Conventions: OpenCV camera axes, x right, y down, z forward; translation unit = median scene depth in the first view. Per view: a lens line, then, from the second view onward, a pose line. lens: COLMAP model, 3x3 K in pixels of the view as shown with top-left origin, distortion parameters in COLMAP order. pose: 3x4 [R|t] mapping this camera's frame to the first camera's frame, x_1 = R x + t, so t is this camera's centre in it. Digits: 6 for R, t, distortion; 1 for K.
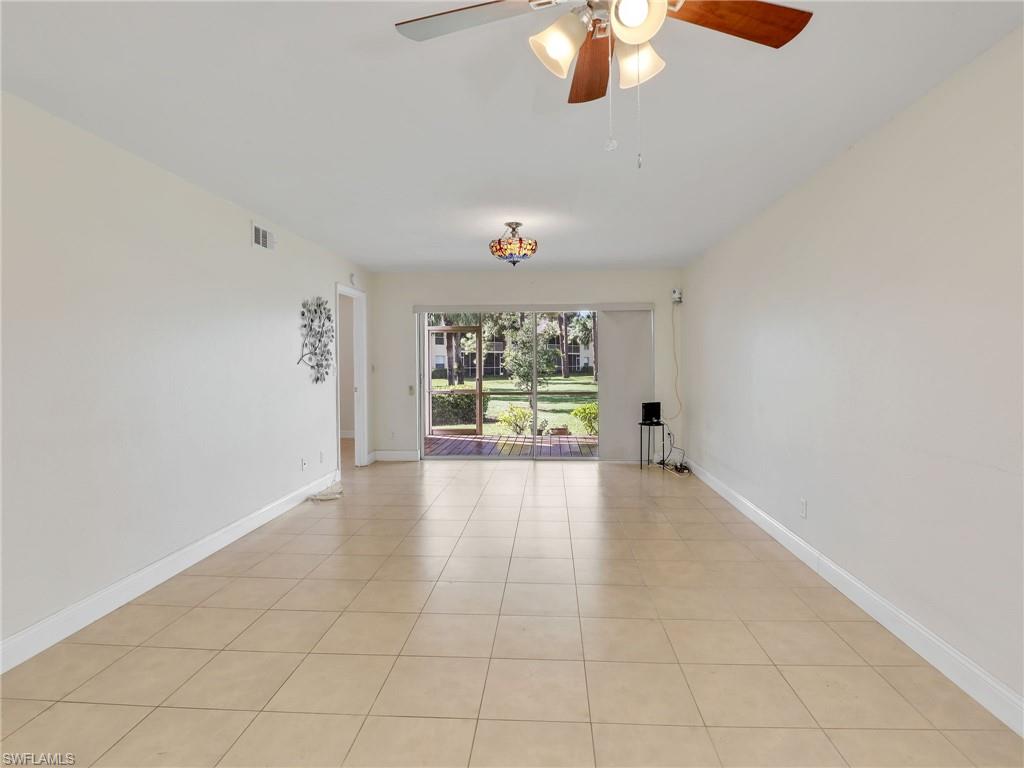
lens RADIAL K [[549.0, 0, 516.2], [0, 549.0, 381.5], [0, 0, 1]] dist [-0.023624, -0.000188]
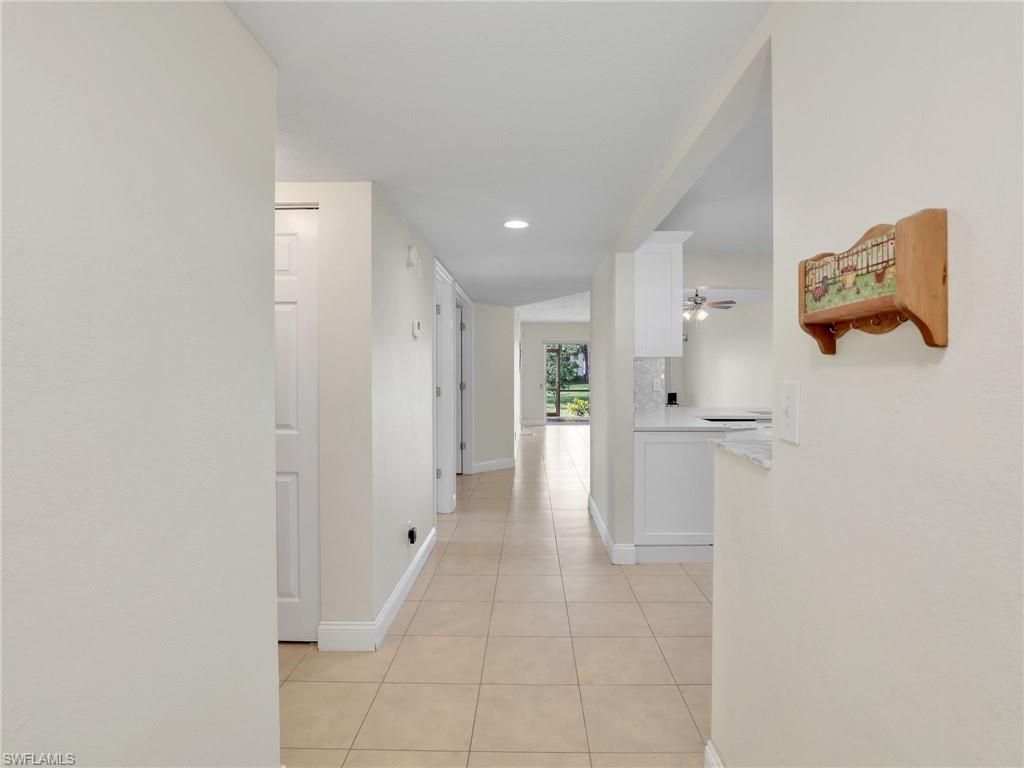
lens RADIAL K [[536.7, 0, 525.0], [0, 536.7, 368.1], [0, 0, 1]] dist [-0.024808, 0.001779]
pose [[0.998897, 0.002139, 0.046908, -0.102707], [-0.000166, 0.999117, -0.042008, 0.008999], [-0.046956, 0.041954, 0.998016, -0.246331]]
